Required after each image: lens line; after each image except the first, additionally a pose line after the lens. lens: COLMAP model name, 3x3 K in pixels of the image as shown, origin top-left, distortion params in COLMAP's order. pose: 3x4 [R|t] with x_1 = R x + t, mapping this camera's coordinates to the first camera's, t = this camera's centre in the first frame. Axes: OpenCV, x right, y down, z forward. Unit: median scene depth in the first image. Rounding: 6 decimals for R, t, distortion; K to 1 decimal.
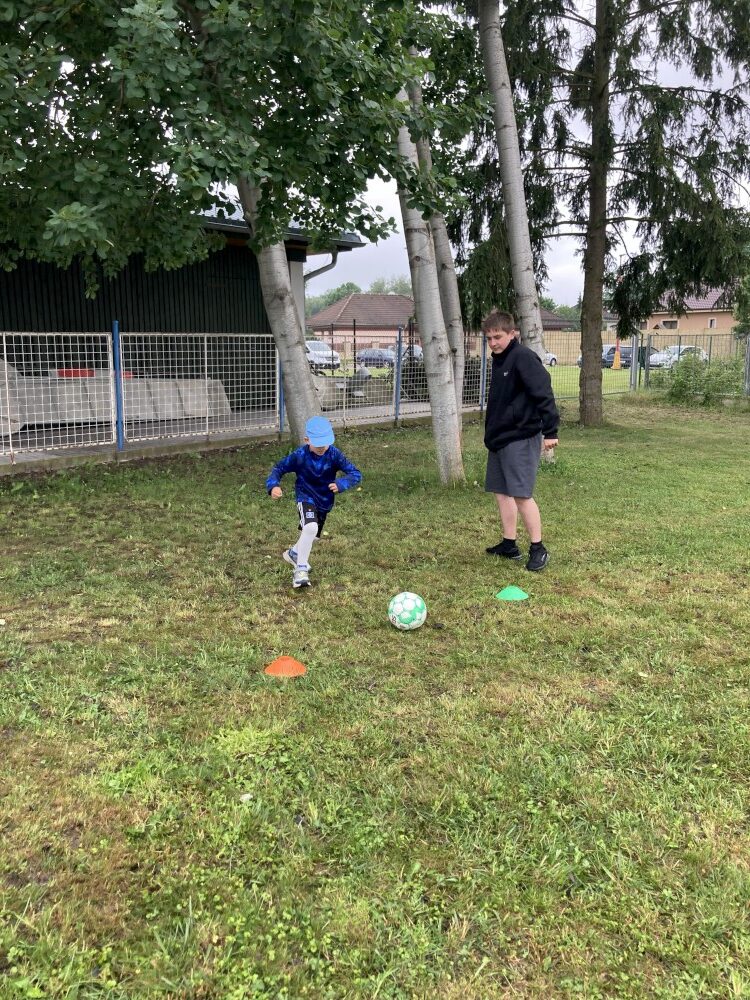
lens RADIAL K [[820.8, 0, 379.4], [0, 820.8, 538.8], [0, 0, 1]] dist [0.026662, -0.036623]
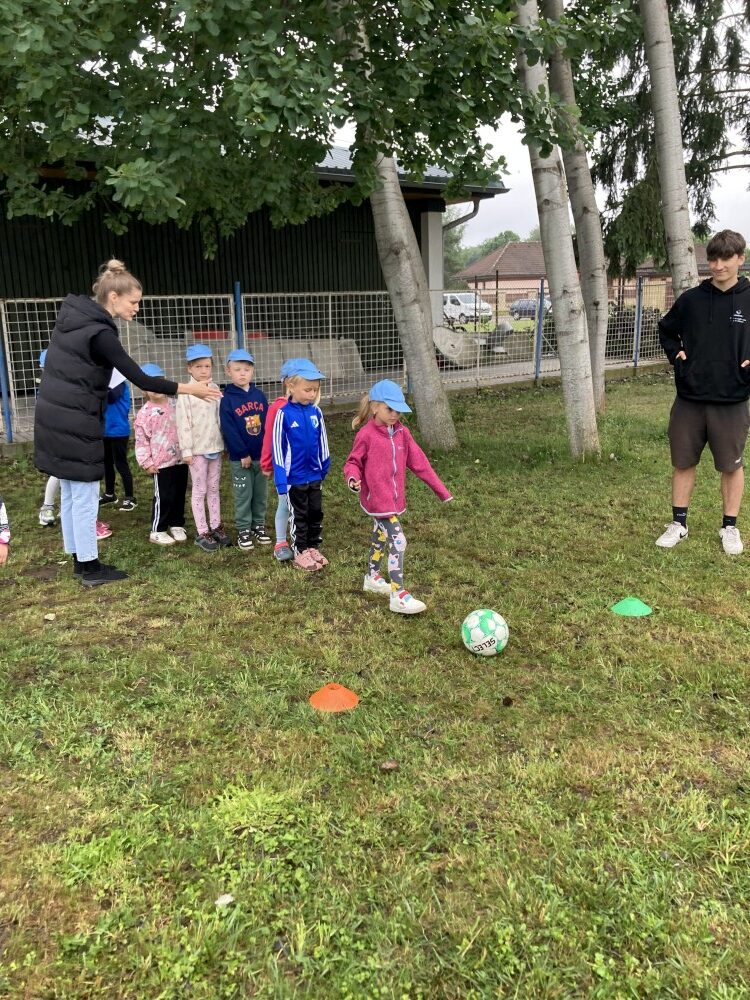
lens RADIAL K [[820.8, 0, 376.1], [0, 820.8, 501.9], [0, 0, 1]] dist [0.026662, -0.036623]
pose [[0.980625, 0.024312, -0.194381, 0.049313], [-0.021528, 0.999633, 0.016425, -0.032714], [0.194709, -0.011922, 0.980789, 0.103804]]
